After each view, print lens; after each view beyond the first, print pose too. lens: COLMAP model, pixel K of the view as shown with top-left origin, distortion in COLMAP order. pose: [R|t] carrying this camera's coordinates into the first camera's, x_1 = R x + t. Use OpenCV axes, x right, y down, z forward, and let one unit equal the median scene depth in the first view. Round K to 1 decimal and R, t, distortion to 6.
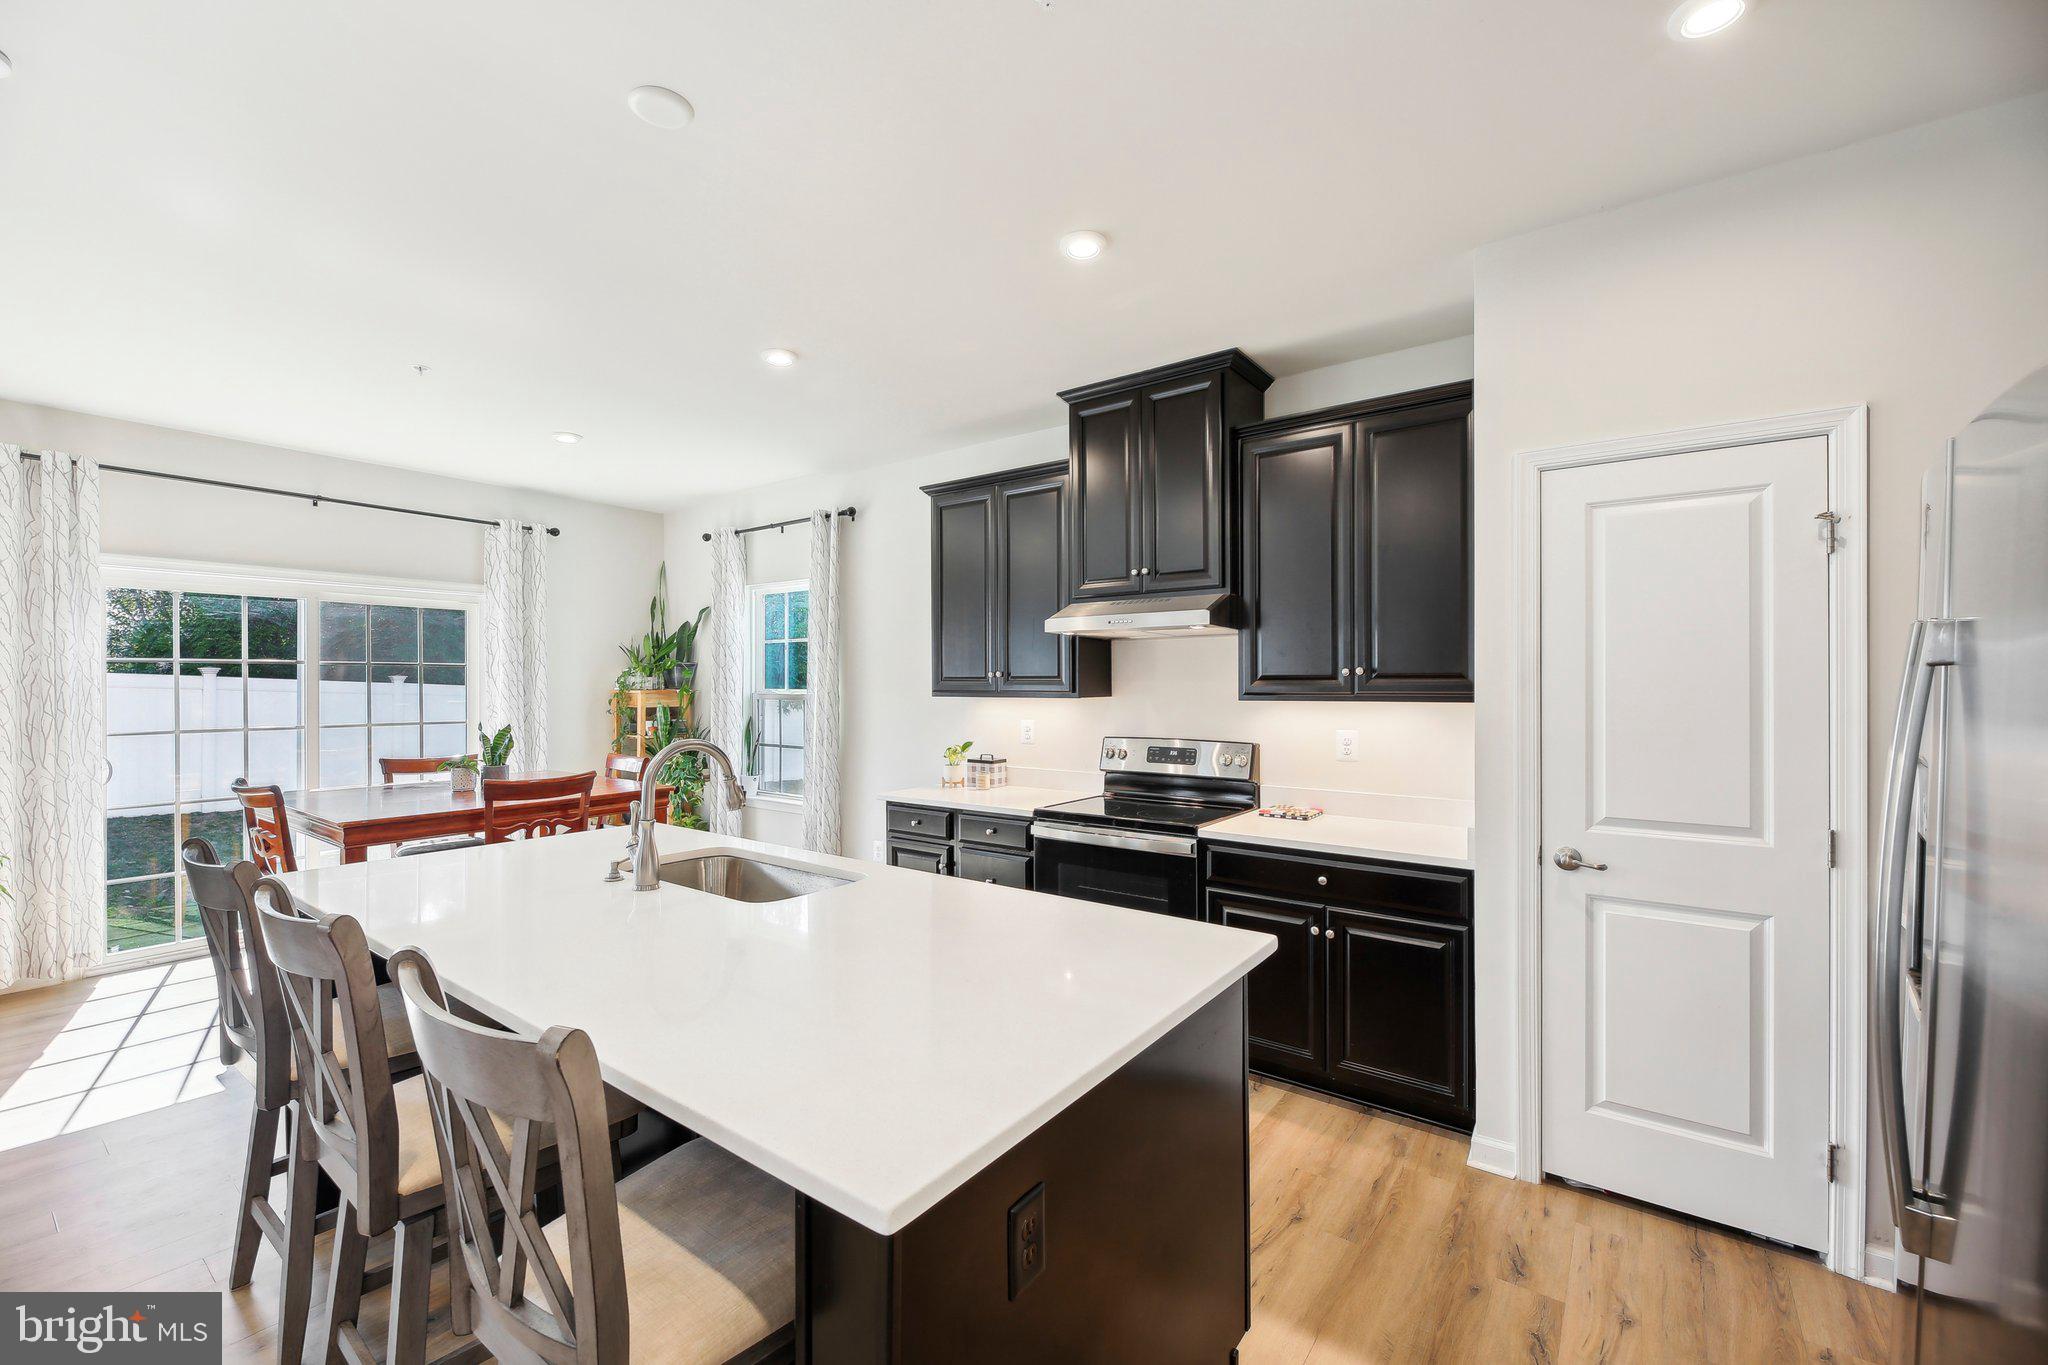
lens RADIAL K [[850.1, 0, 1016.1], [0, 850.1, 681.3], [0, 0, 1]] dist [0.002438, -0.002030]
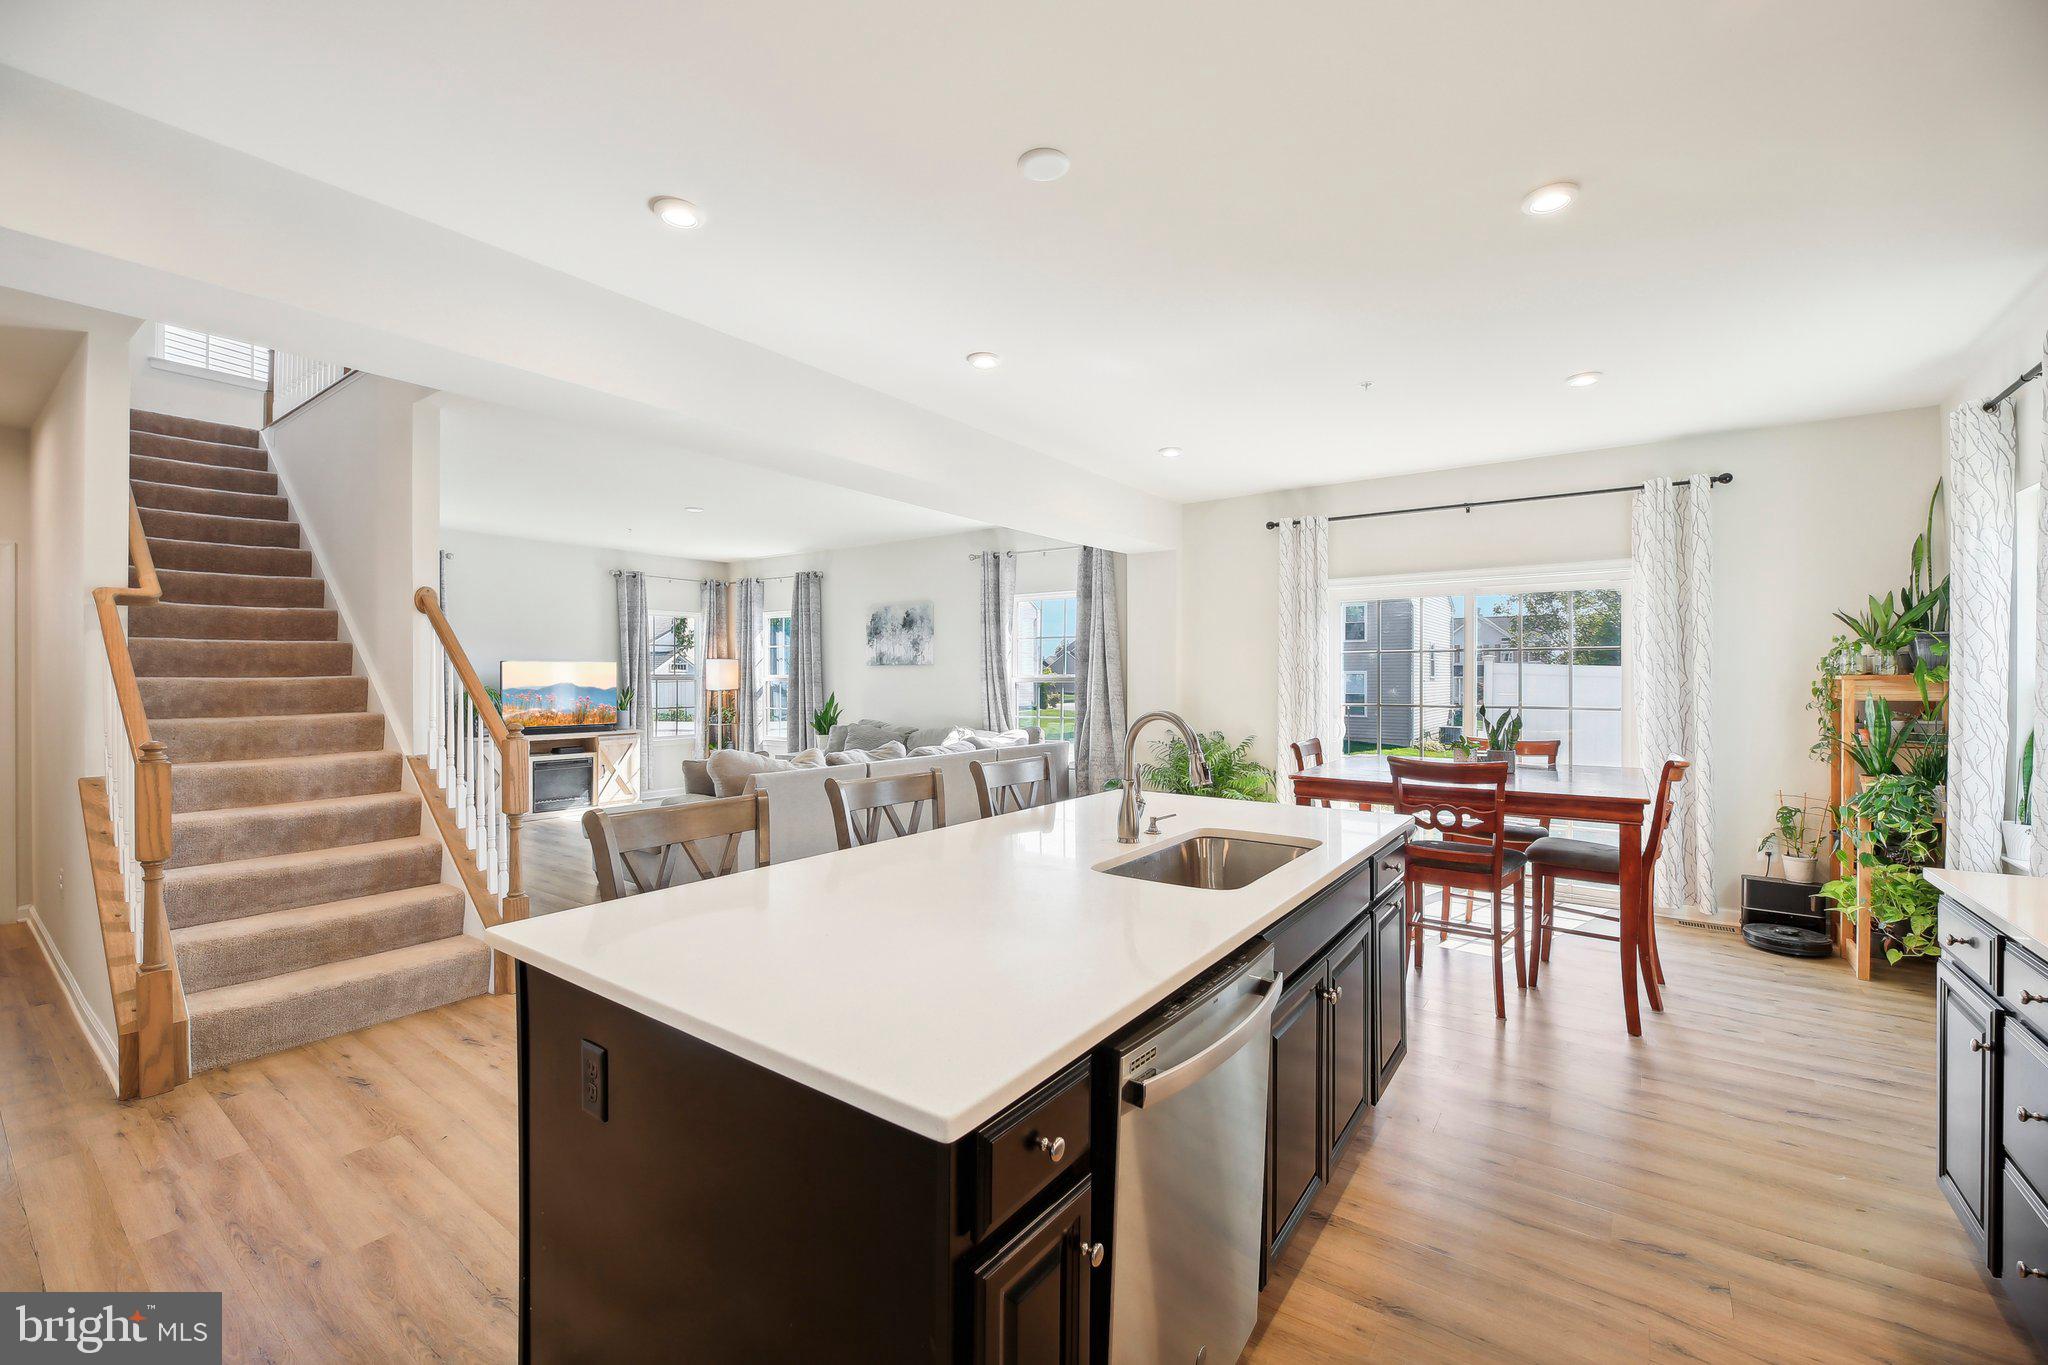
lens RADIAL K [[850.1, 0, 1006.8], [0, 850.1, 680.6], [0, 0, 1]] dist [0.002438, -0.002030]
pose [[0.009246, 0.001974, -0.999955, 0.352353], [0.003463, 0.999992, 0.002006, 0.015339], [0.999951, -0.003481, 0.009239, 0.435904]]
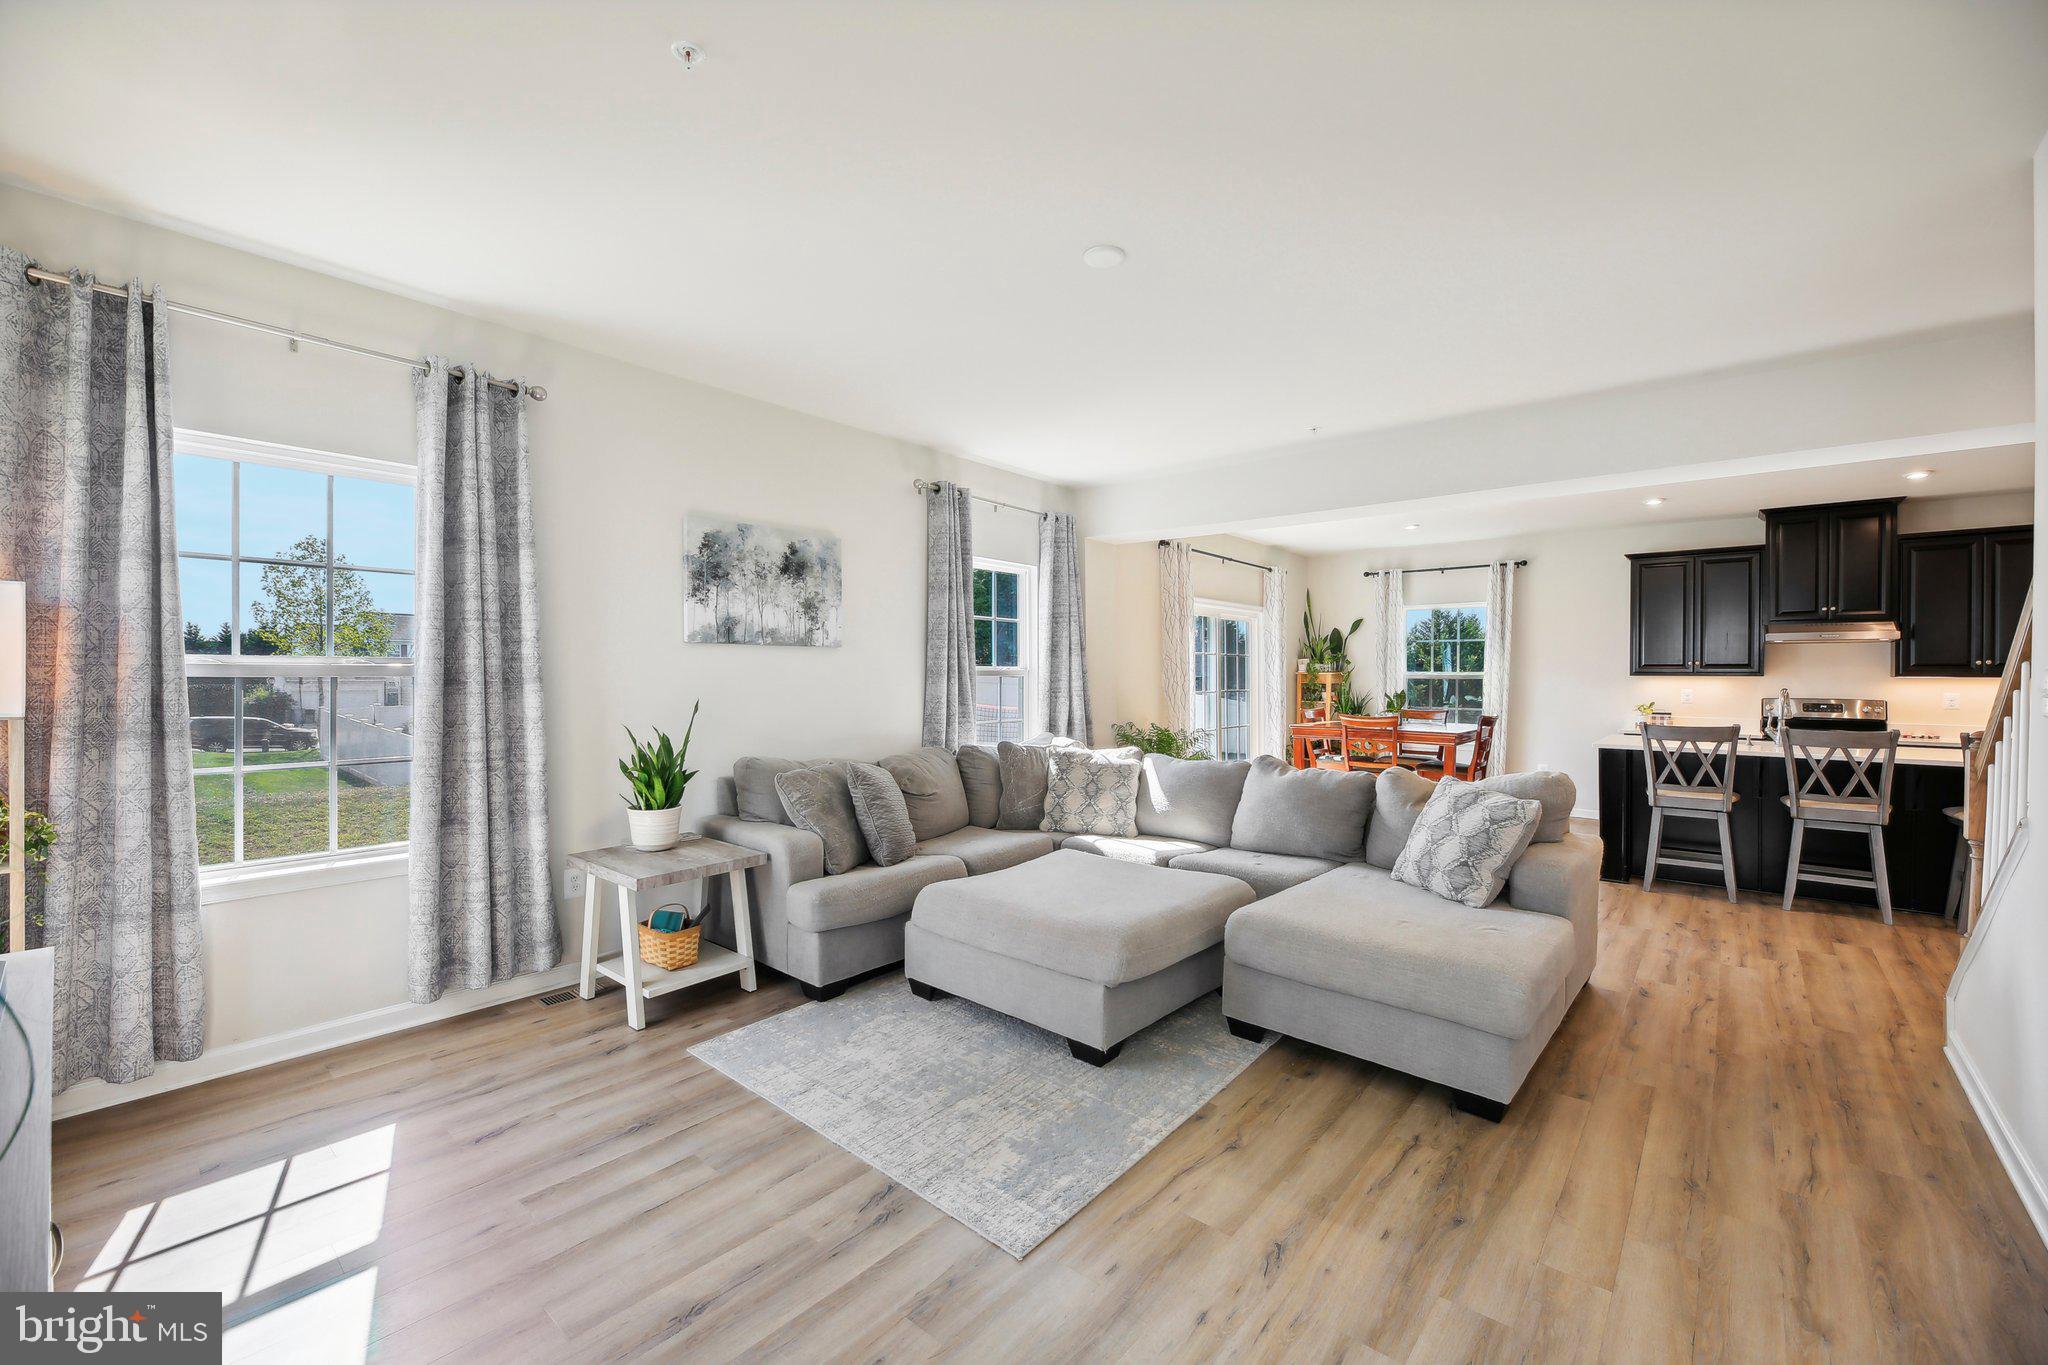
lens RADIAL K [[850.1, 0, 1000.0], [0, 850.1, 685.6], [0, 0, 1]] dist [0.002438, -0.002030]
pose [[0.998499, 0.004717, -0.054567, -1.371018], [-0.003700, 0.999818, 0.018723, 0.010961], [0.054645, -0.018493, 0.998335, -0.856407]]
